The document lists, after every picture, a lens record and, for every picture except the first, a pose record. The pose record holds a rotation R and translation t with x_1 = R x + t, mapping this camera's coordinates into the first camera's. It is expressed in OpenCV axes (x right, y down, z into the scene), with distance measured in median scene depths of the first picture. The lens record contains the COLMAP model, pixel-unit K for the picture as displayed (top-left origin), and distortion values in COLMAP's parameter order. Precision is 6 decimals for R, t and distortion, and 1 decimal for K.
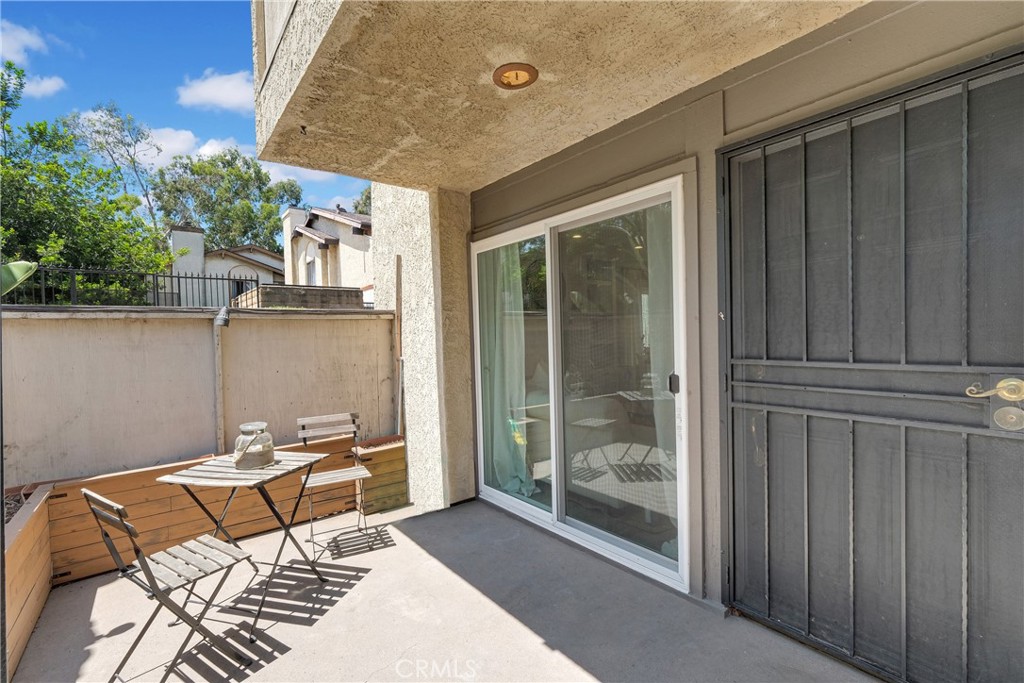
lens RADIAL K [[446.9, 0, 496.2], [0, 446.9, 344.4], [0, 0, 1]] dist [-0.000751, 0.000352]
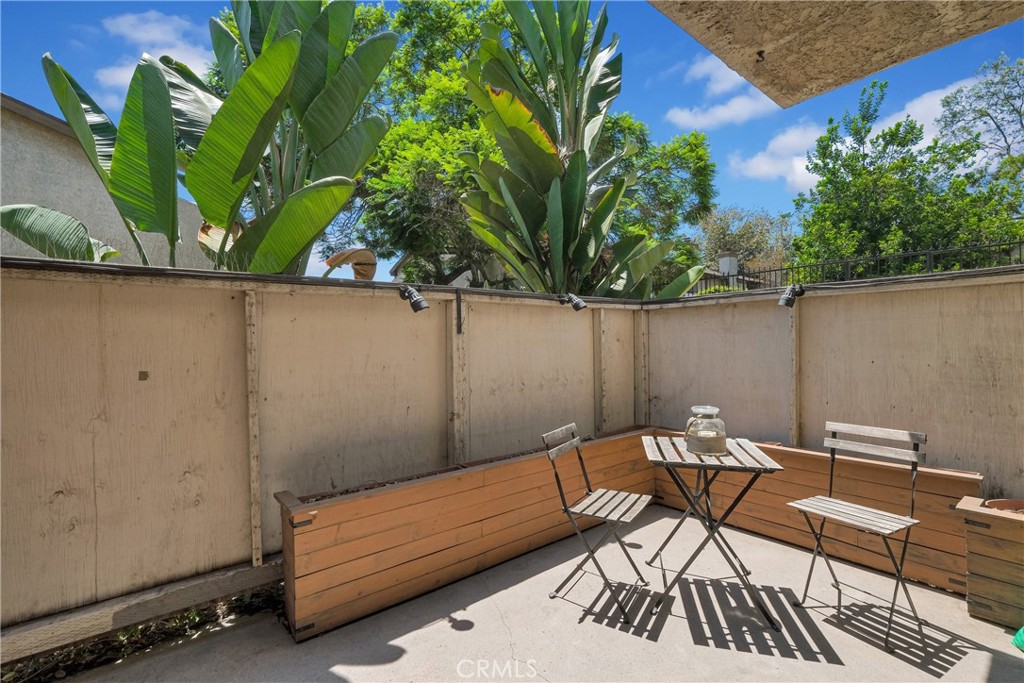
lens RADIAL K [[451.0, 0, 509.4], [0, 451.0, 347.8], [0, 0, 1]] dist [0.004919, 0.000207]
pose [[0.037856, 0.036649, -0.998611, 0.318066], [-0.006826, 0.999313, 0.036416, 0.015822], [0.999260, 0.005438, 0.038080, 0.439892]]
